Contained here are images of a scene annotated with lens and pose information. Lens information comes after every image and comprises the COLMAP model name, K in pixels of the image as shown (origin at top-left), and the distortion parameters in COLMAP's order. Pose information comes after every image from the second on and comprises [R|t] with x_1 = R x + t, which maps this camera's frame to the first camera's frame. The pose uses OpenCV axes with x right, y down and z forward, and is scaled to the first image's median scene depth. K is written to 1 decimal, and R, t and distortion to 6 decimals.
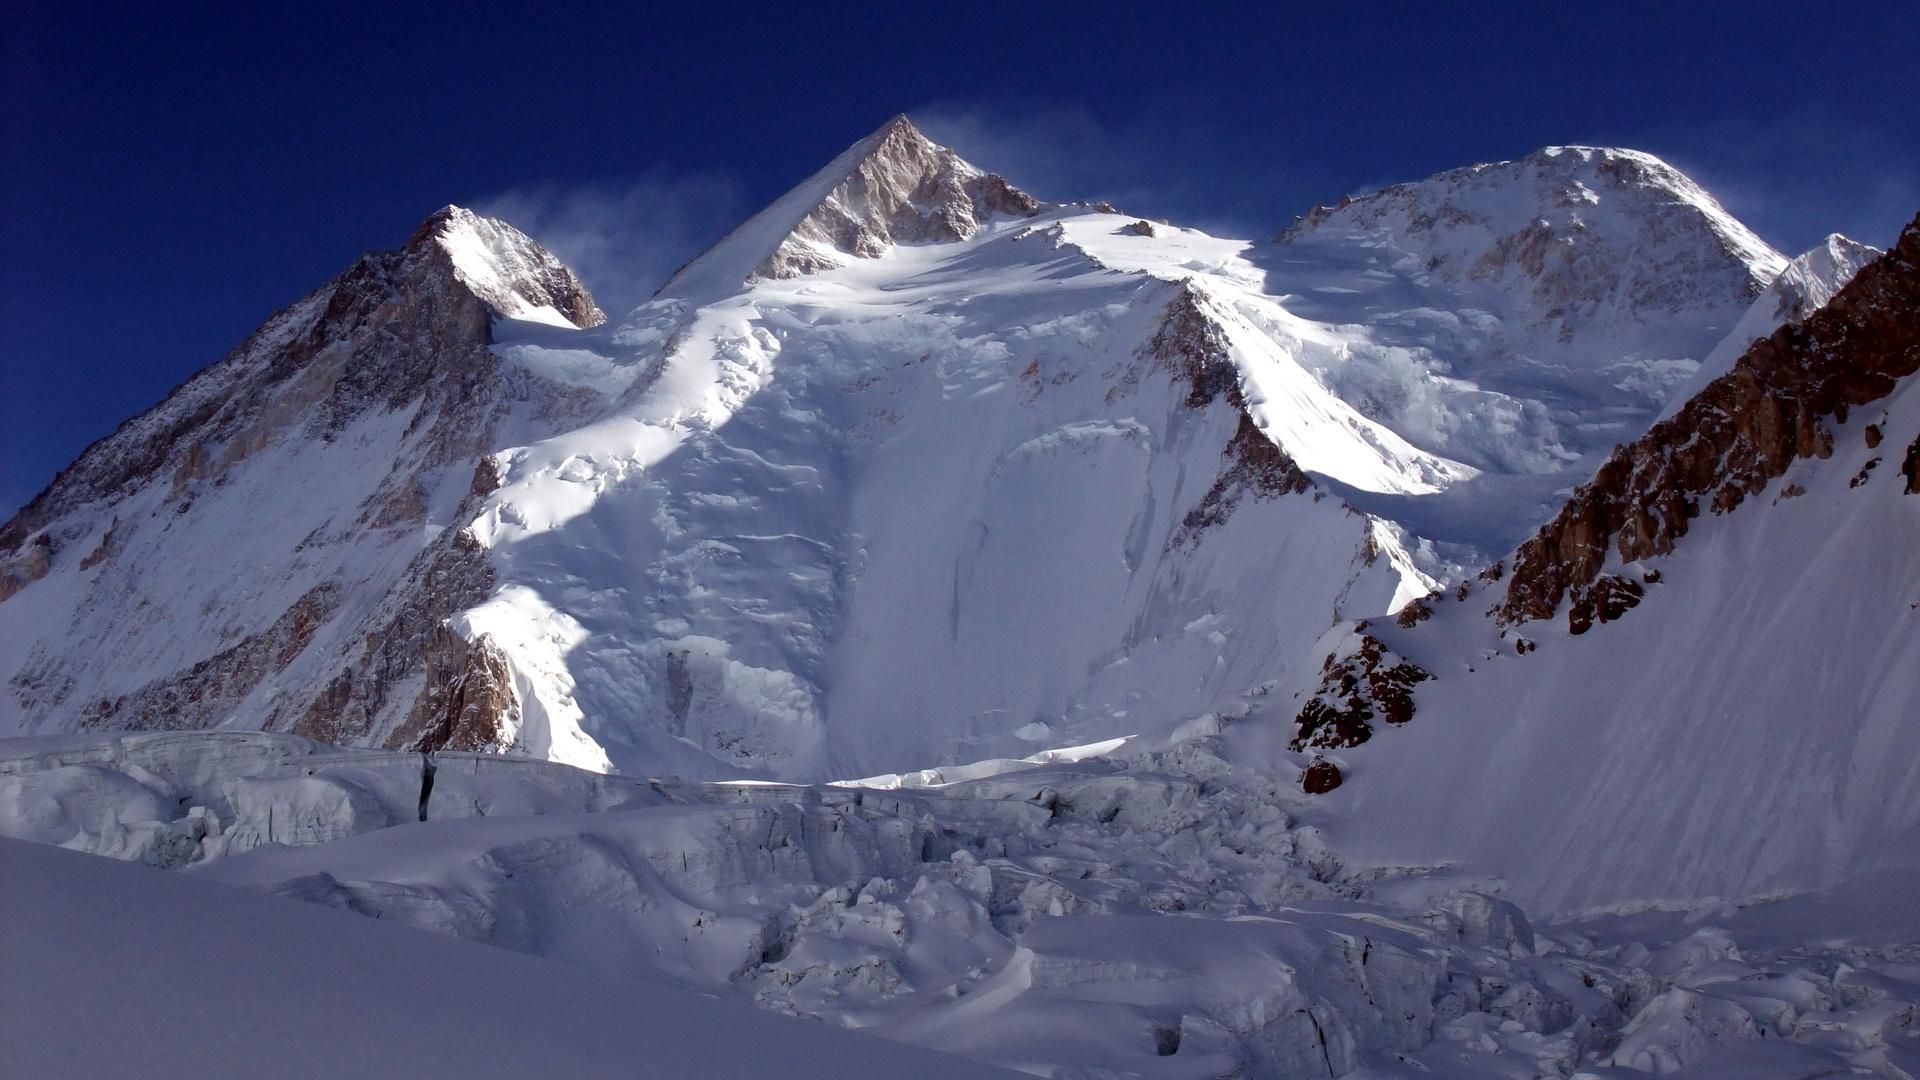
lens RADIAL K [[2359.0, 0, 960.0], [0, 2359.0, 540.0], [0, 0, 1]] dist [-0.123797, 0.024055]
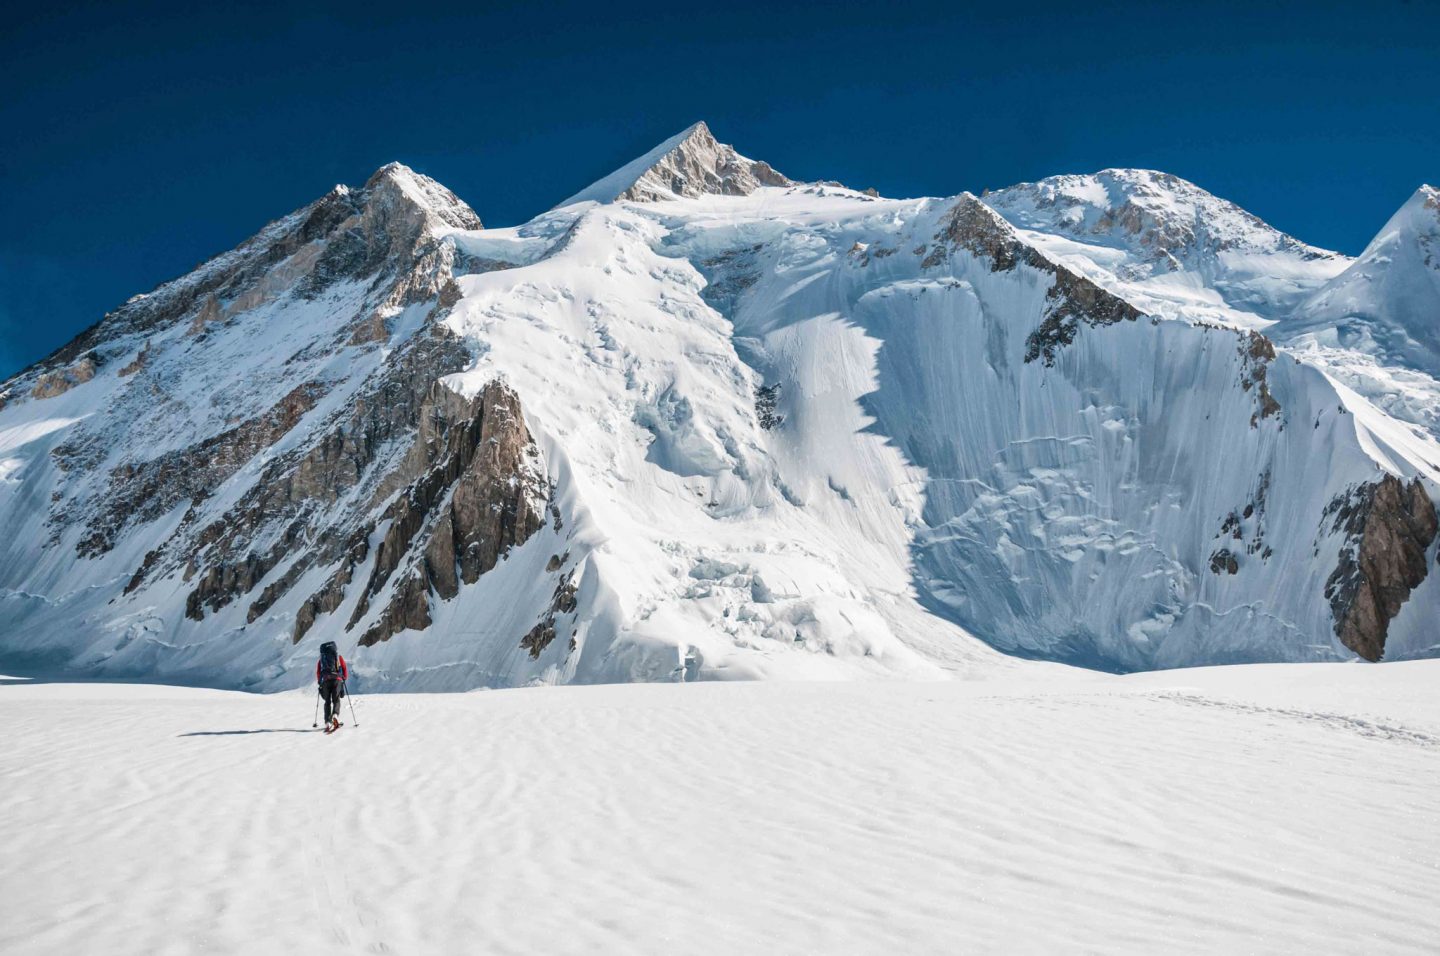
lens RADIAL K [[1071.8, 0, 738.4], [0, 1071.8, 483.6], [0, 0, 1]] dist [-0.119251, 0.096936]
pose [[0.988030, 0.038895, 0.149279, -0.105248], [-0.042591, 0.998858, 0.021643, 0.046014], [-0.148267, -0.027742, 0.988558, 0.331252]]
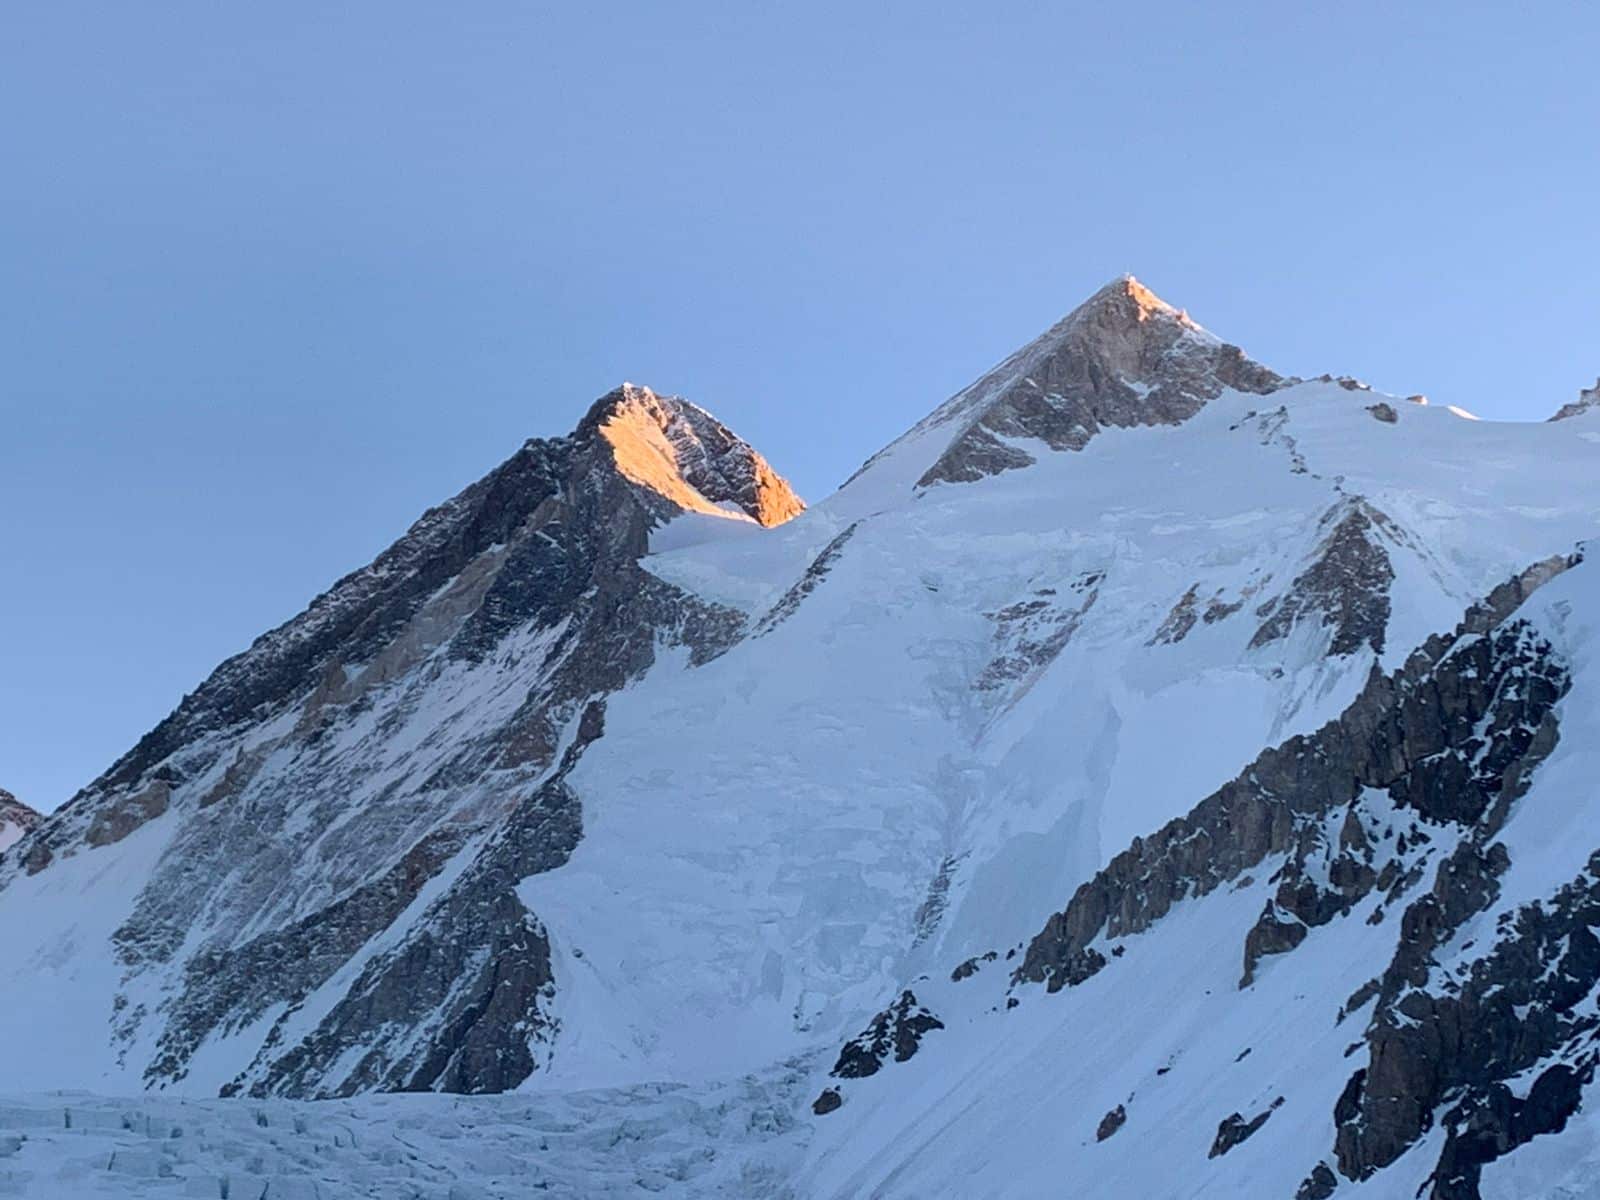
lens RADIAL K [[3294.6, 0, 800.0], [0, 3294.6, 600.0], [0, 0, 1]] dist [0.251875, -0.307551]
pose [[0.973650, -0.007575, -0.227920, 0.146704], [0.002148, 0.999708, -0.024052, -0.036027], [0.228036, 0.022929, 0.973383, -0.218355]]
